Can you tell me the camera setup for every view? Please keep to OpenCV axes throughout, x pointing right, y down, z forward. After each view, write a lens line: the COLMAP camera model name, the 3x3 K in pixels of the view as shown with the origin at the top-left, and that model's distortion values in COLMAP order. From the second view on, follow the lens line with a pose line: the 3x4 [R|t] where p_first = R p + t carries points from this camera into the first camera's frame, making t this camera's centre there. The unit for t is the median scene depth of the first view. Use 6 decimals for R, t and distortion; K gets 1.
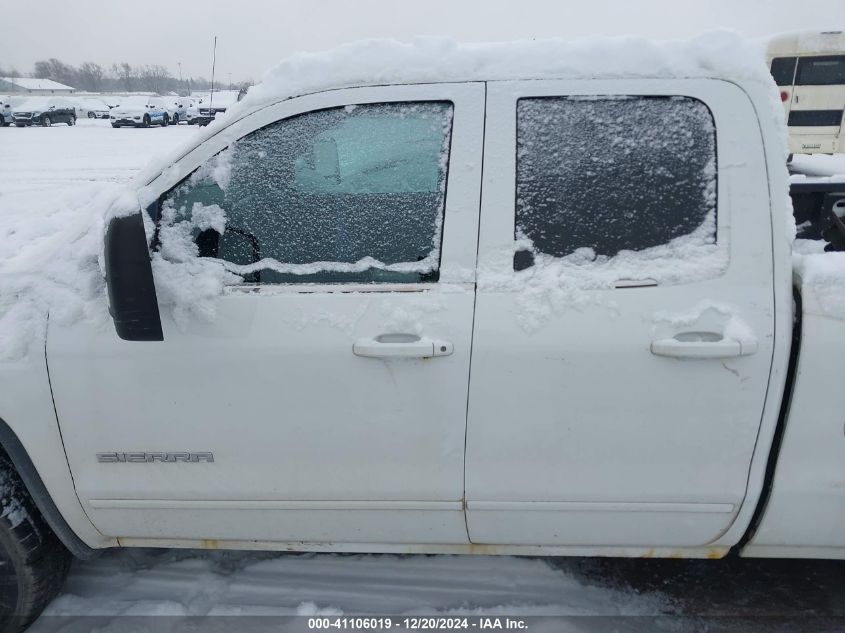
lens RADIAL K [[662.3, 0, 422.5], [0, 662.3, 316.5], [0, 0, 1]] dist [0.012468, -0.001487]
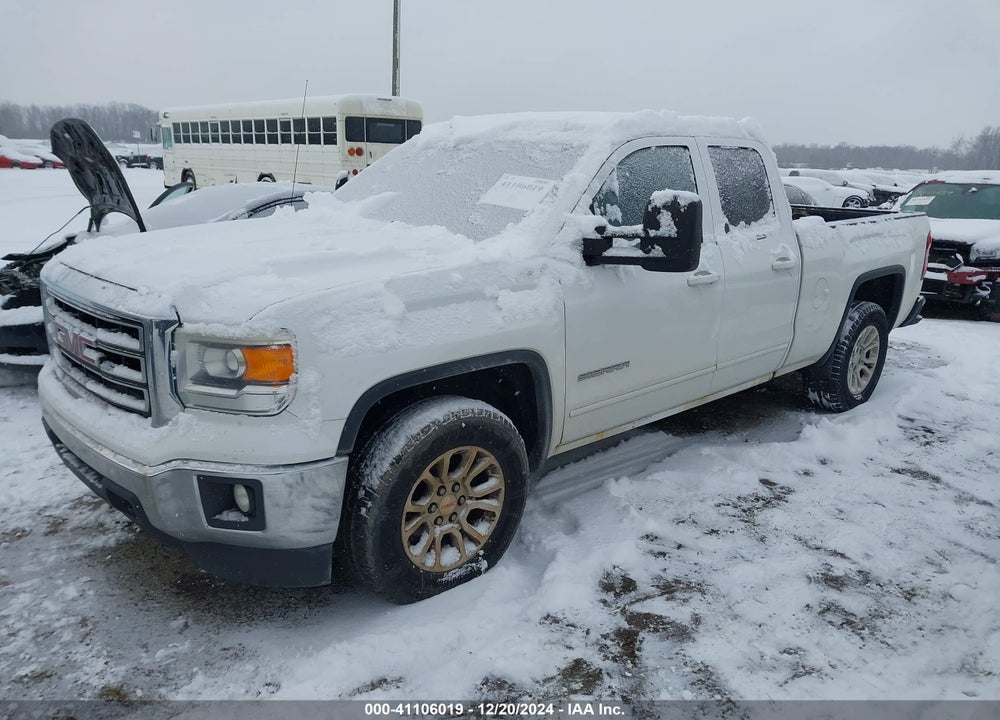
lens RADIAL K [[767.3, 0, 500.0], [0, 767.3, 360.0], [0, 0, 1]] dist [0.006293, 0.000126]
pose [[0.716654, -0.159484, 0.678949, -1.545703], [0.196794, 0.980186, 0.022522, 0.088764], [-0.669089, 0.117473, 0.733840, -0.123242]]
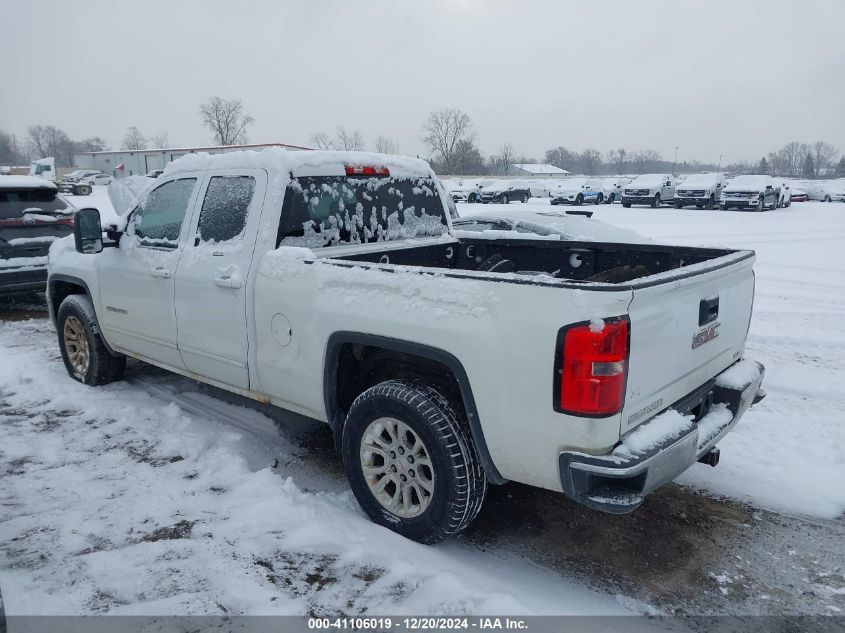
lens RADIAL K [[697.7, 0, 422.5], [0, 697.7, 316.5], [0, 0, 1]] dist [-0.005472, -0.006691]
pose [[0.751038, 0.122175, -0.648857, 1.980125], [-0.201896, 0.978155, -0.049510, 0.112740], [0.628634, 0.168185, 0.759298, -0.289175]]
